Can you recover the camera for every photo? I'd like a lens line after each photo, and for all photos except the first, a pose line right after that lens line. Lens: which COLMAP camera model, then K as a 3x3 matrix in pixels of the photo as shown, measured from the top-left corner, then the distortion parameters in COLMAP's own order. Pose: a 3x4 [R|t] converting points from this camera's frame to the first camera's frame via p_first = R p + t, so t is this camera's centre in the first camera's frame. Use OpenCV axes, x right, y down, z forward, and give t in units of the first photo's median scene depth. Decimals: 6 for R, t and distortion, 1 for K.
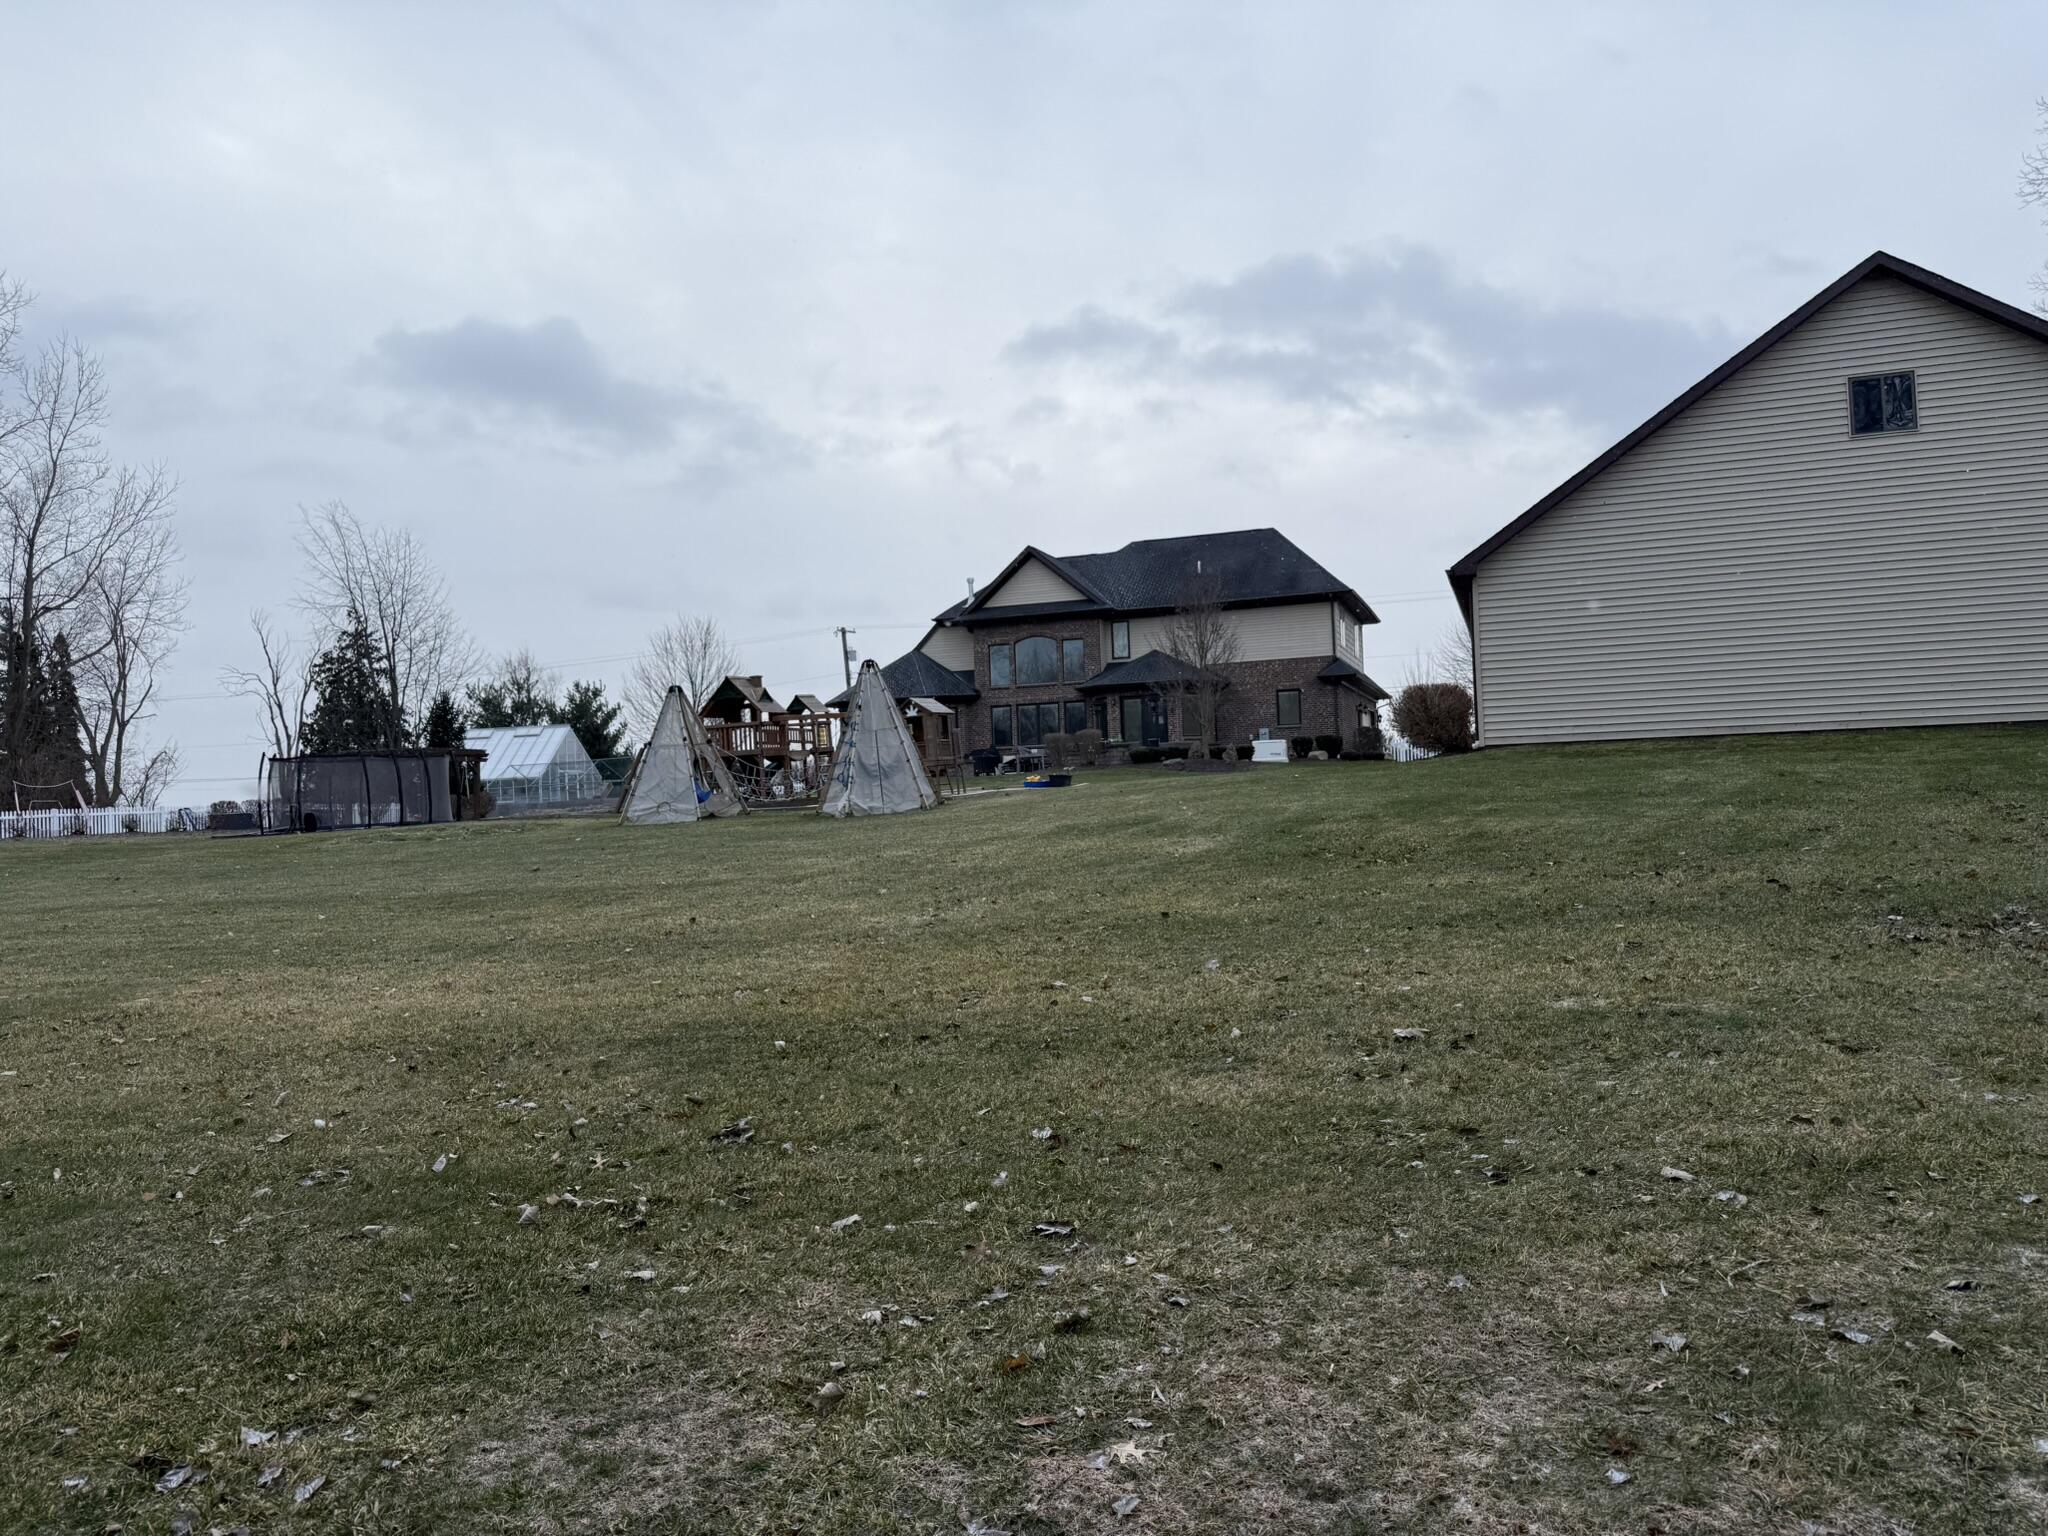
lens RADIAL K [[1433.5, 0, 1024.0], [0, 1433.5, 768.0], [0, 0, 1]] dist [0.007514, 0.000364]
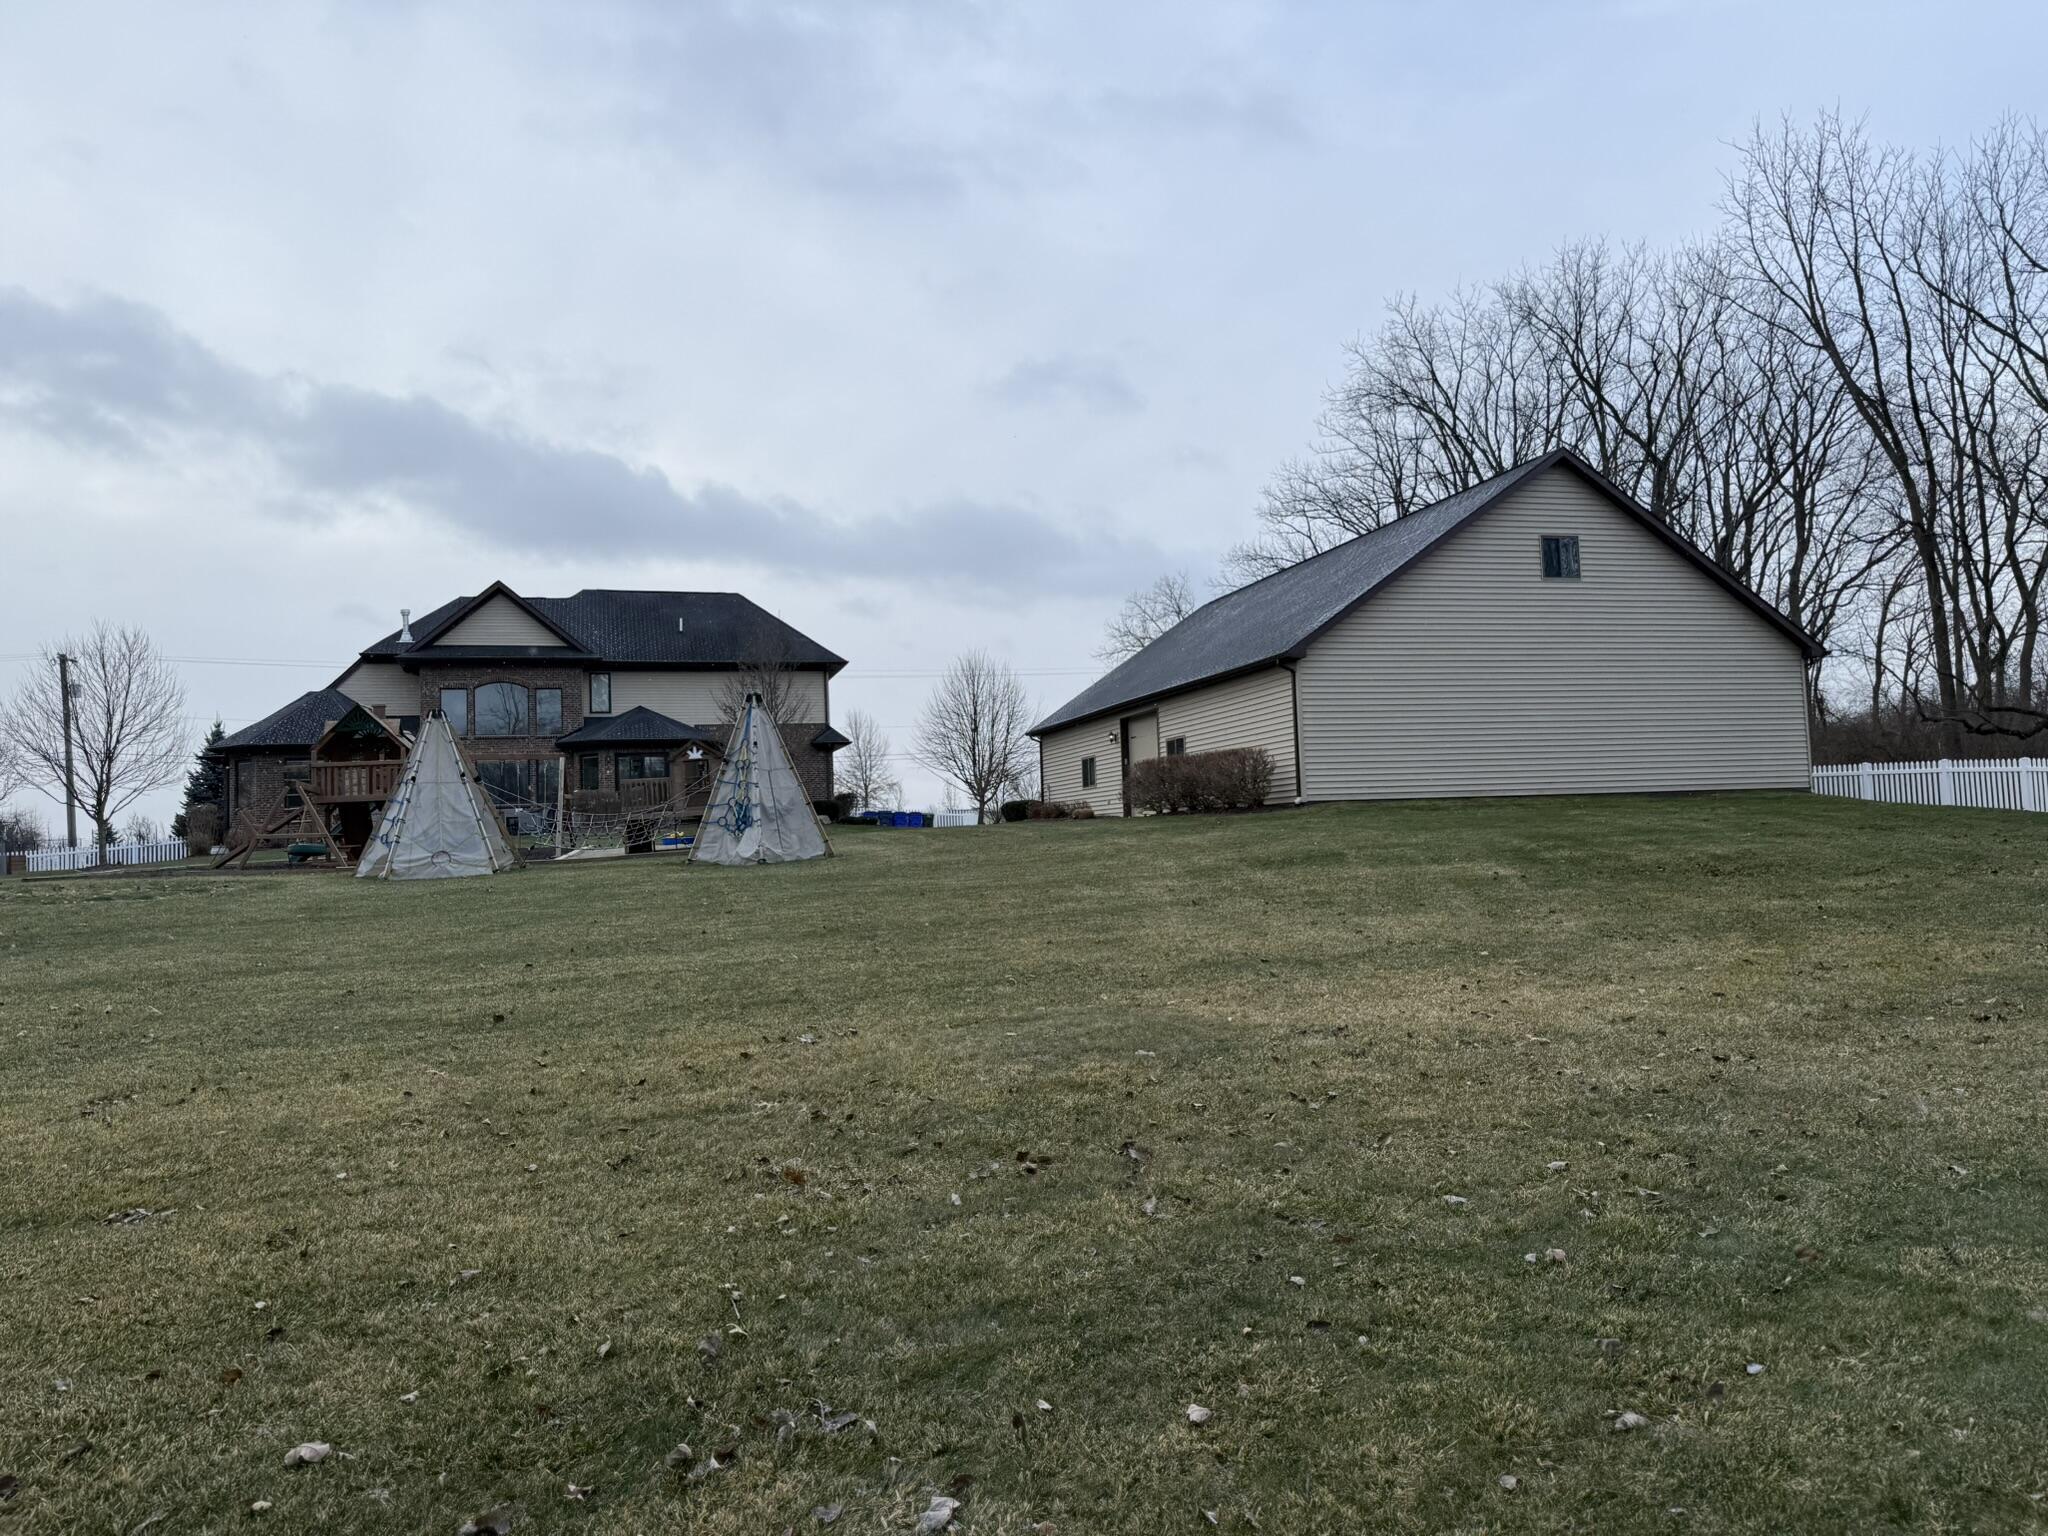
lens RADIAL K [[1433.5, 0, 1024.0], [0, 1433.5, 768.0], [0, 0, 1]] dist [0.007514, 0.000364]
pose [[0.801530, 0.041230, 0.596532, -0.265160], [-0.005931, 0.998119, -0.061016, 0.014030], [-0.597925, 0.045368, 0.800267, 0.095760]]
